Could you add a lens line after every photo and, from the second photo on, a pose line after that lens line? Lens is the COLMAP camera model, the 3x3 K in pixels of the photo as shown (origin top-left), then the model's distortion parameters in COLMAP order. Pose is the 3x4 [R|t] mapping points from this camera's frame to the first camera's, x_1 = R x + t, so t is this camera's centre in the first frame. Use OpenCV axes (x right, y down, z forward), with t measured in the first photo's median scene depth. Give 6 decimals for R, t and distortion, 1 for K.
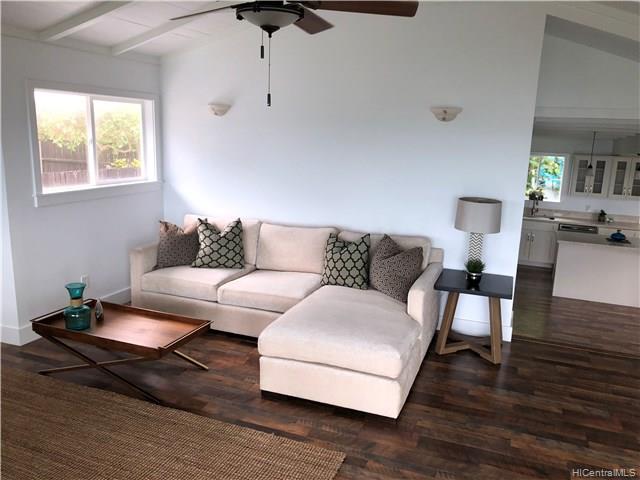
lens RADIAL K [[524.1, 0, 322.1], [0, 524.1, 236.7], [0, 0, 1]] dist [0.061827, -0.076963]
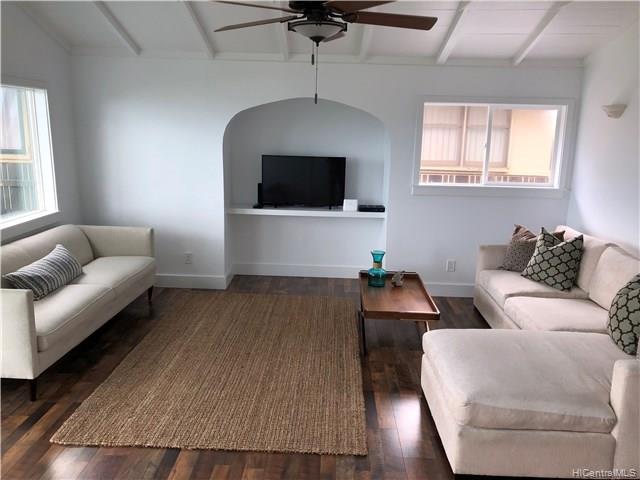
lens RADIAL K [[524.1, 0, 322.1], [0, 524.1, 236.7], [0, 0, 1]] dist [0.061827, -0.076963]
pose [[0.340897, 0.166122, -0.925307, 0.540711], [-0.197155, 0.975009, 0.102410, -0.040862], [0.919195, 0.147517, 0.365130, 0.319453]]
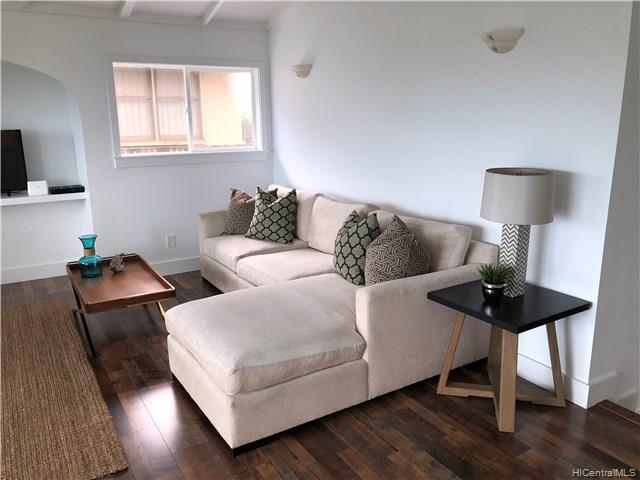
lens RADIAL K [[524.1, 0, 322.1], [0, 524.1, 236.7], [0, 0, 1]] dist [0.061827, -0.076963]
pose [[0.797058, 0.098497, -0.595816, 0.465796], [-0.083393, 0.995109, 0.052946, -0.005699], [0.598117, 0.007486, 0.801374, 0.328198]]
